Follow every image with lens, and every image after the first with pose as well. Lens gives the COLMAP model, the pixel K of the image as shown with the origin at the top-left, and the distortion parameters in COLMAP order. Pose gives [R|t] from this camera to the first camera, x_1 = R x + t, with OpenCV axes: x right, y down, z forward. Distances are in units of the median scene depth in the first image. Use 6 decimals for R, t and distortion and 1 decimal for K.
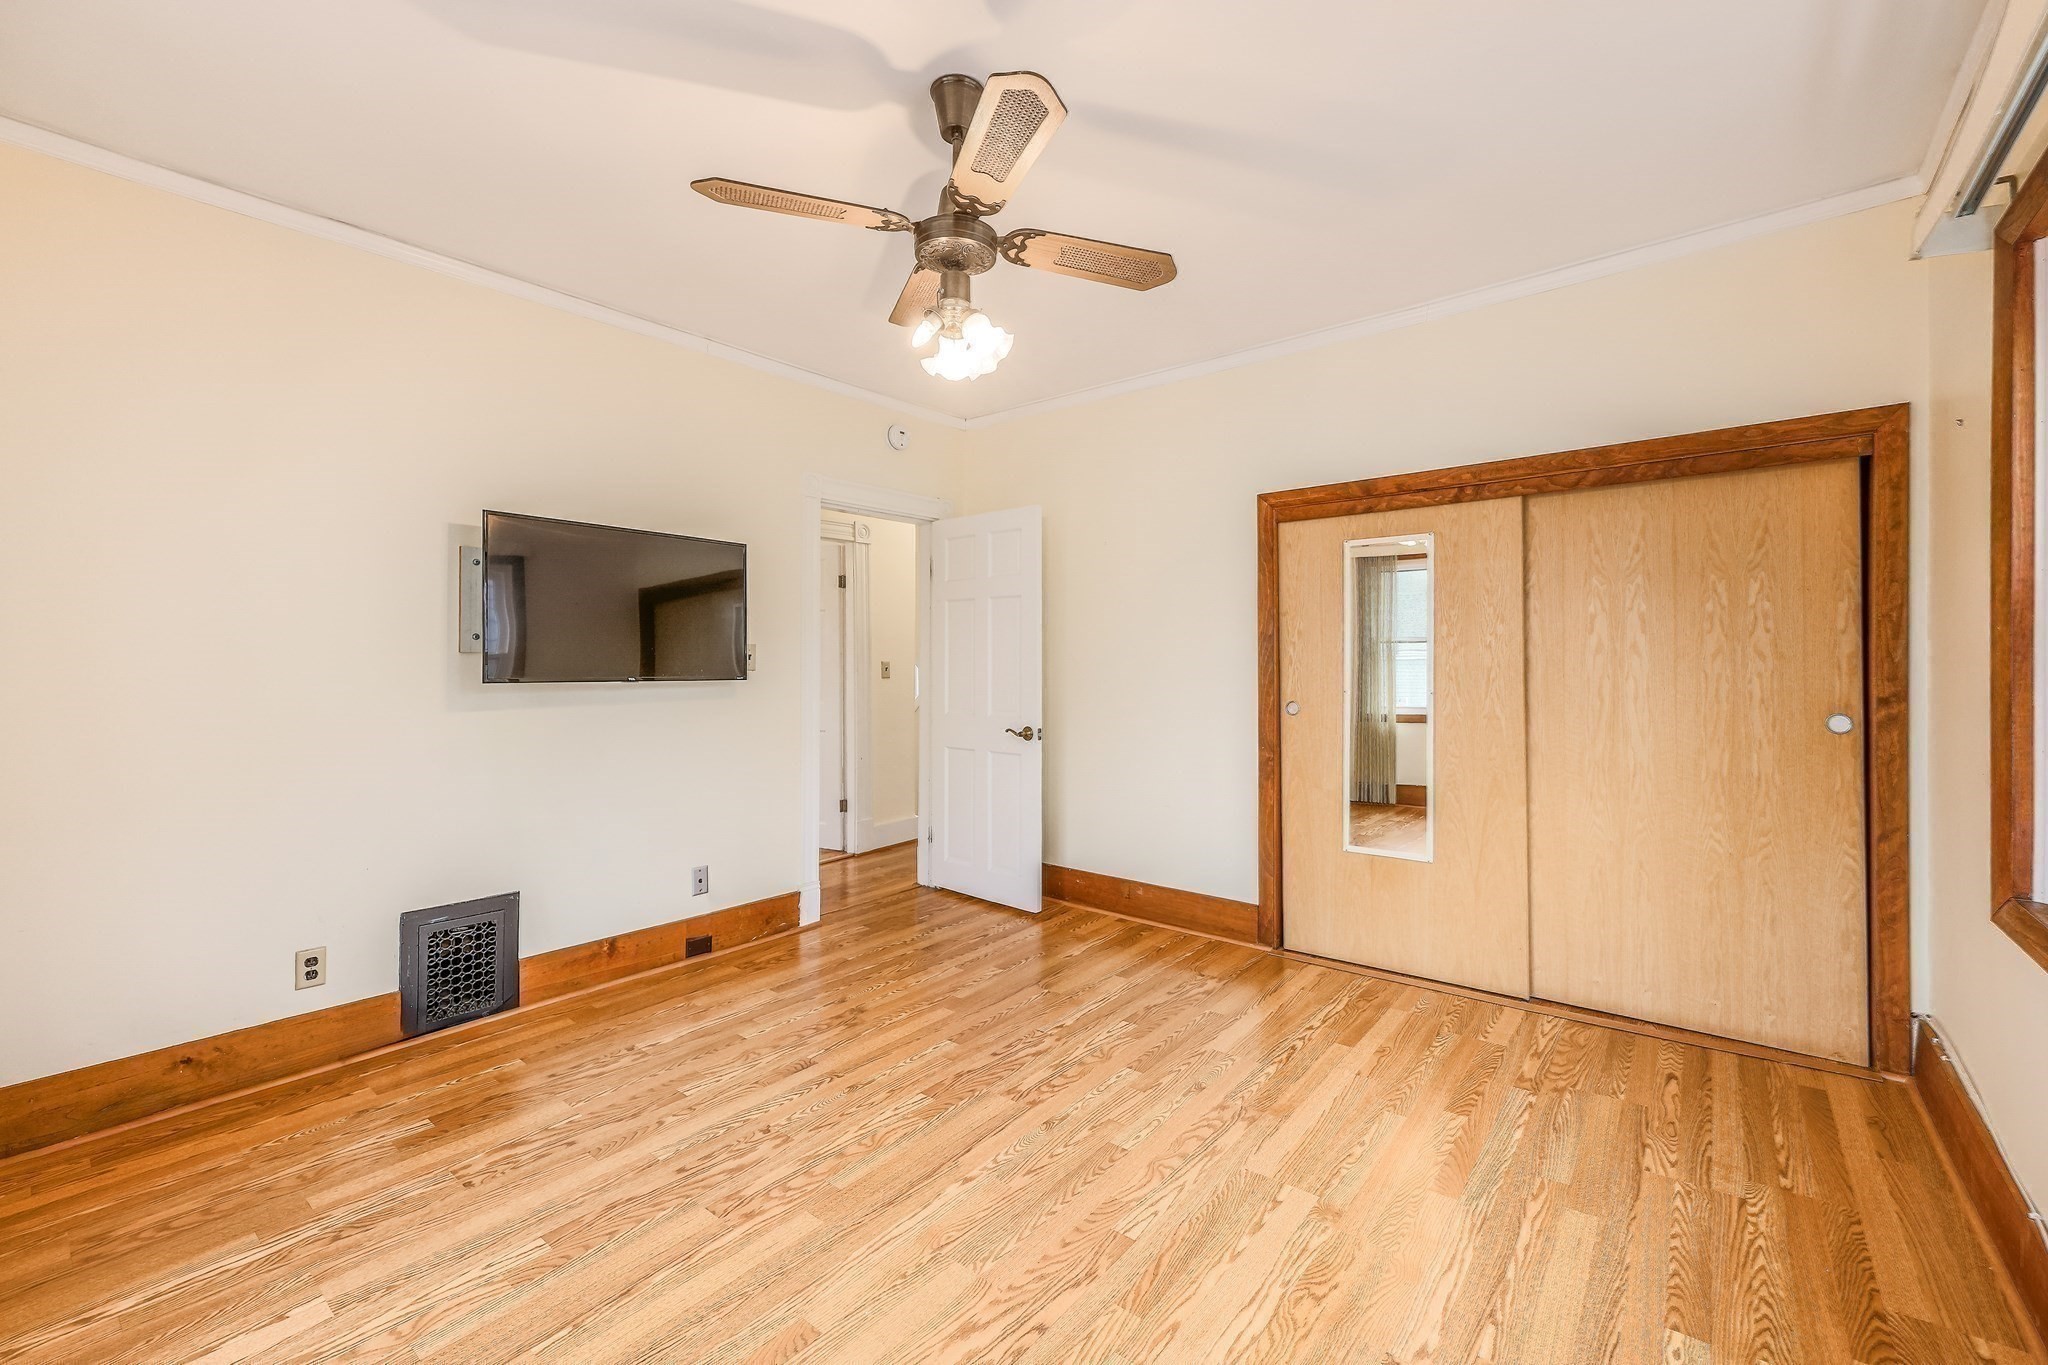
lens RADIAL K [[888.3, 0, 1029.6], [0, 888.3, 672.1], [0, 0, 1]] dist [0.000457, -0.000057]
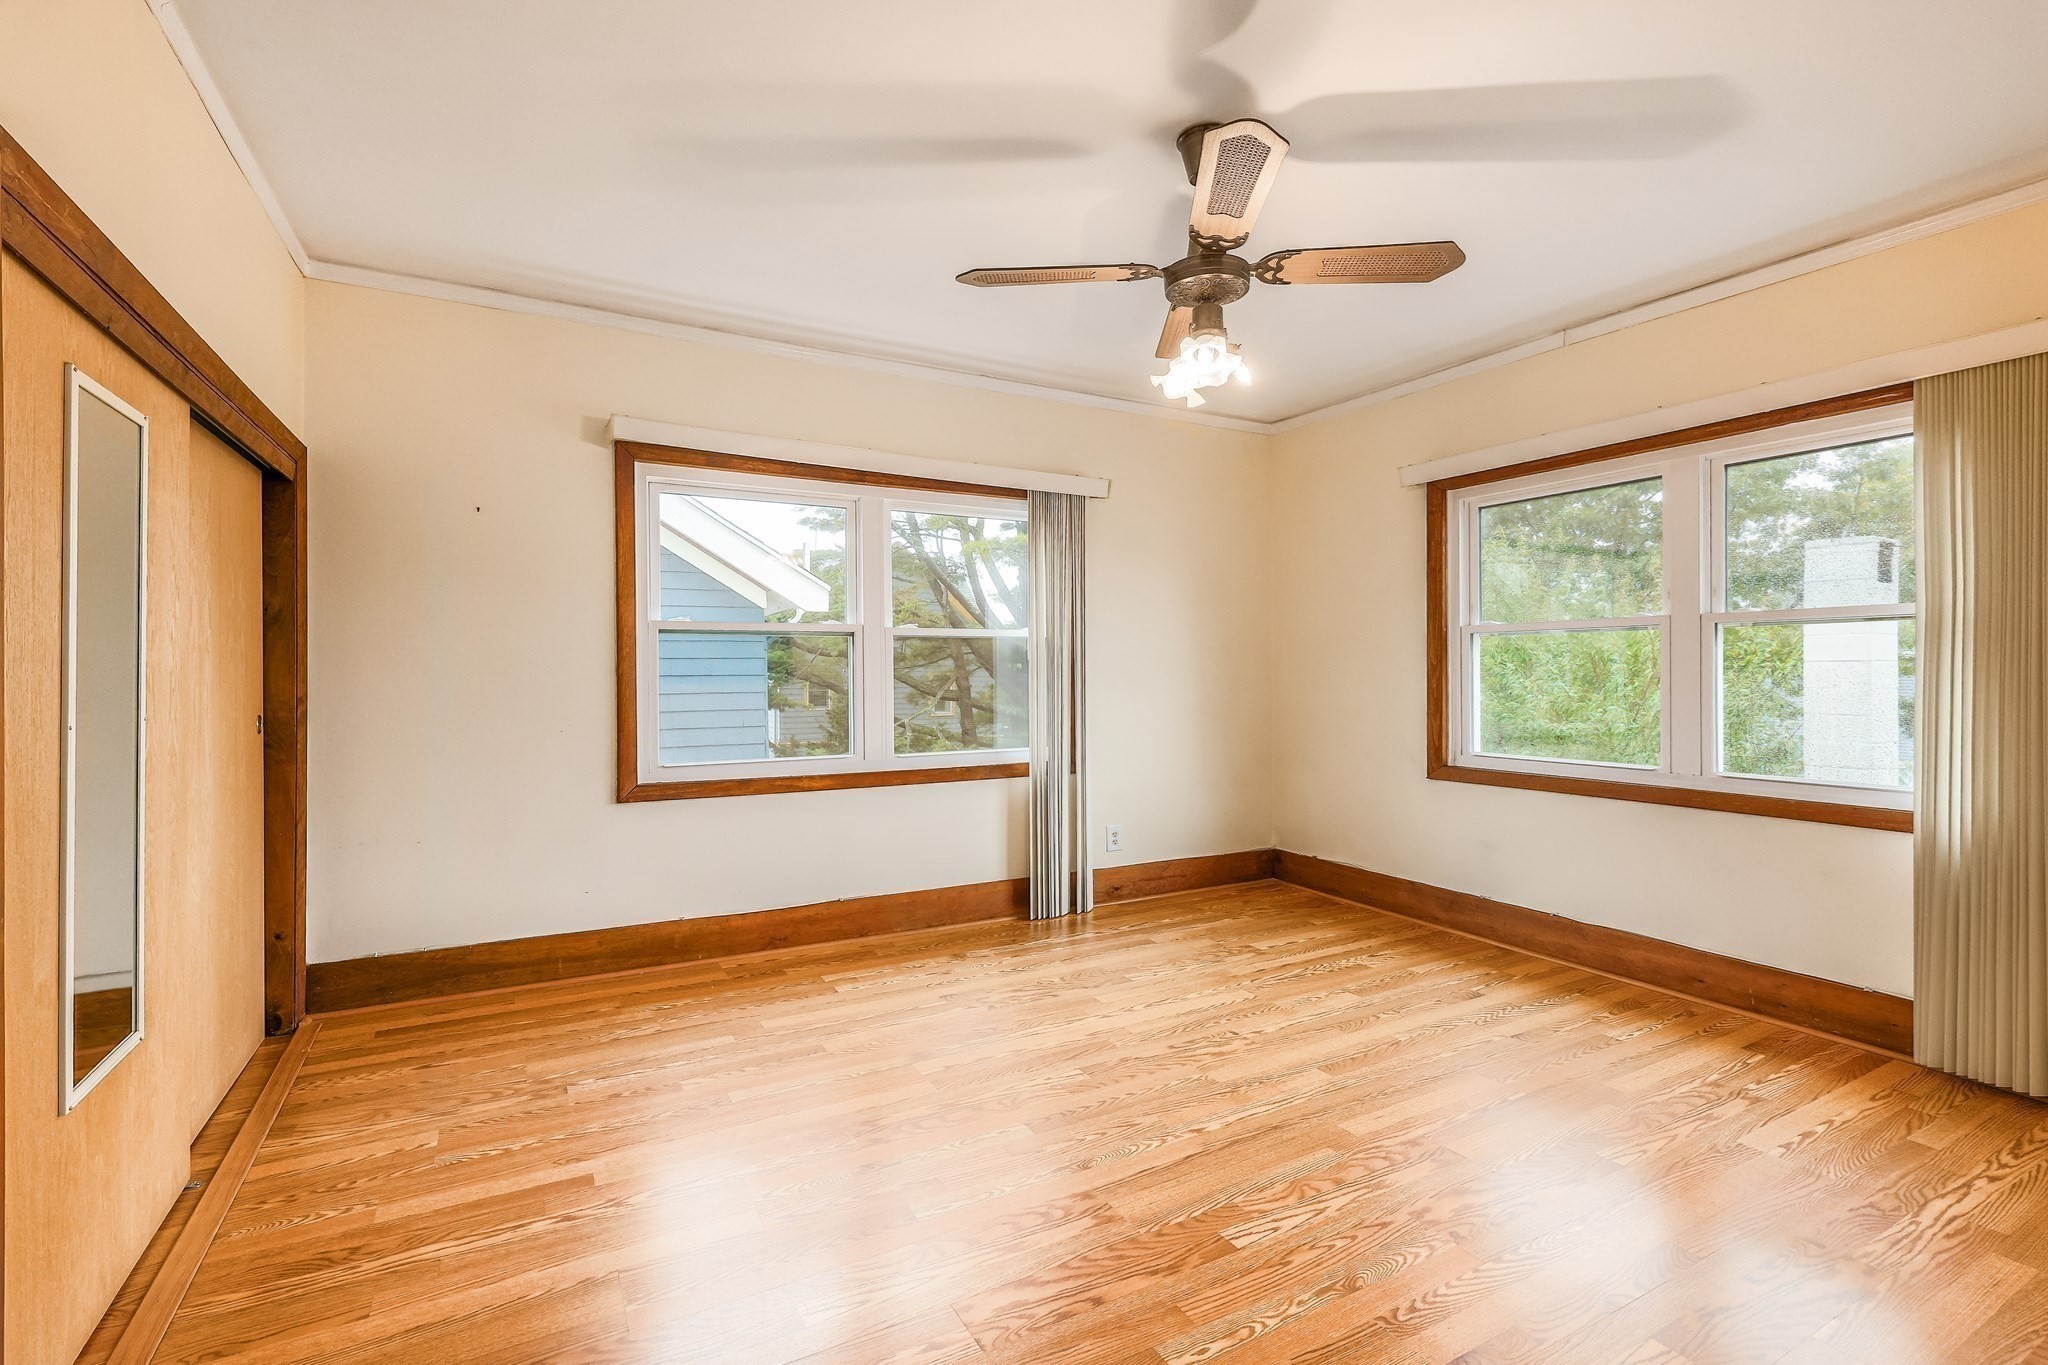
lens RADIAL K [[888.3, 0, 1019.1], [0, 888.3, 677.5], [0, 0, 1]] dist [0.000457, -0.000057]
pose [[-0.922583, 0.002850, 0.385788, -0.247999], [0.008492, 0.999880, 0.012921, 0.040965], [-0.385705, 0.015197, -0.922497, 1.813350]]
